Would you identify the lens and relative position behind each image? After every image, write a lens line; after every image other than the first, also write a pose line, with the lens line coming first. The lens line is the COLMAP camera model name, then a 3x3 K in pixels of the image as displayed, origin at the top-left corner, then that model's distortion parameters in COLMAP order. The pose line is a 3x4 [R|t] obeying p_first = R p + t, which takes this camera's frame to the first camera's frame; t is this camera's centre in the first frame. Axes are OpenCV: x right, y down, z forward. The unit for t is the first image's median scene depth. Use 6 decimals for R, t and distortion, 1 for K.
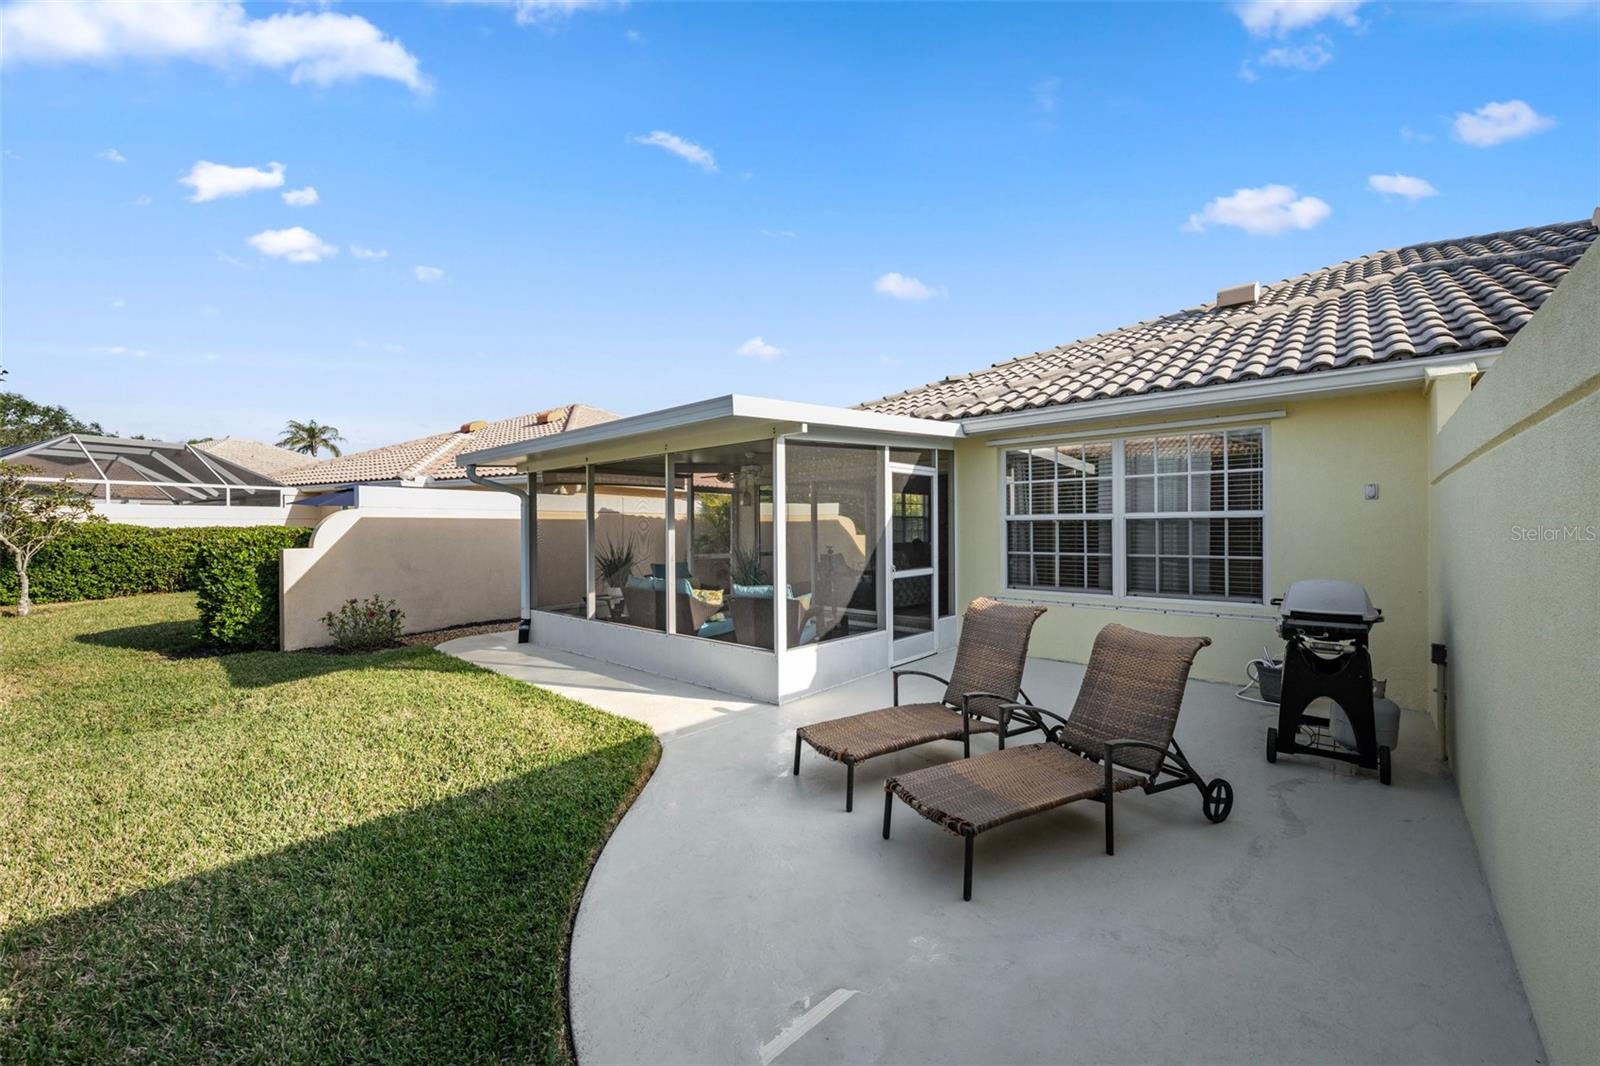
lens RADIAL K [[623.4, 0, 800.0], [0, 623.4, 533.0], [0, 0, 1]] dist [-0.024398, -0.000075]
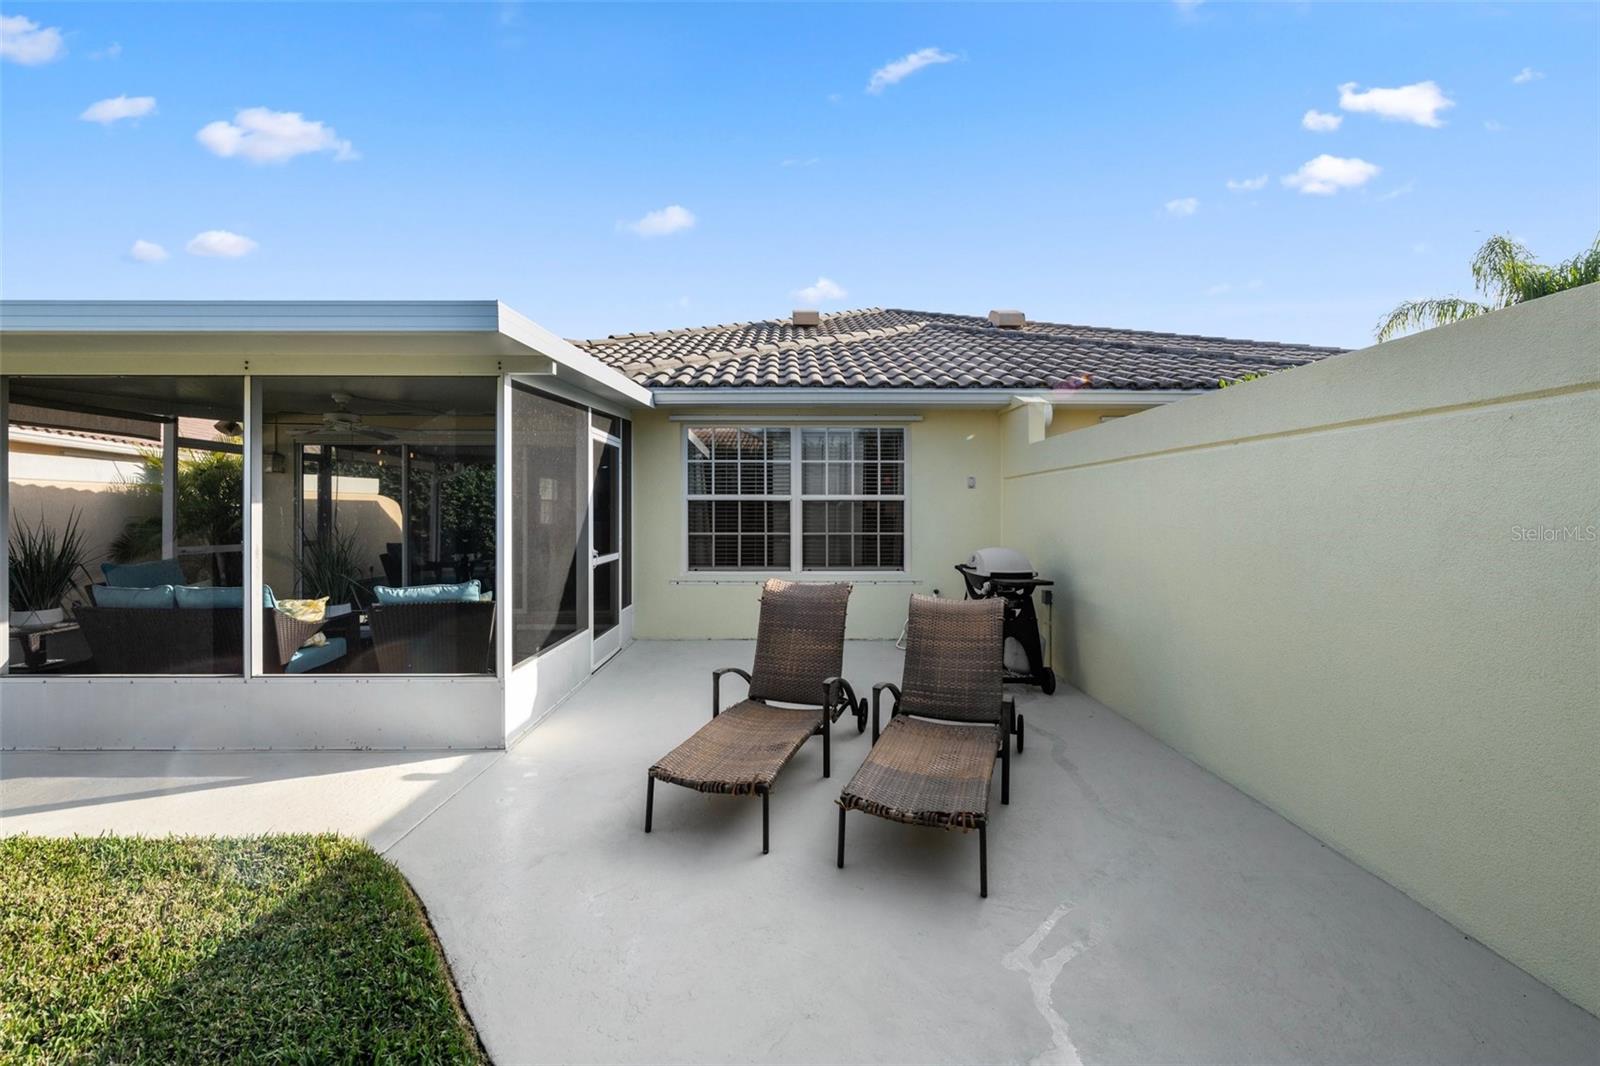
lens RADIAL K [[637.2, 0, 795.5], [0, 637.2, 525.6], [0, 0, 1]] dist [-0.000800, -0.000422]
pose [[0.727638, -0.008520, 0.685908, -0.254130], [-0.001889, 0.999894, 0.014425, 0.005793], [-0.685958, -0.011792, 0.727545, 0.200775]]
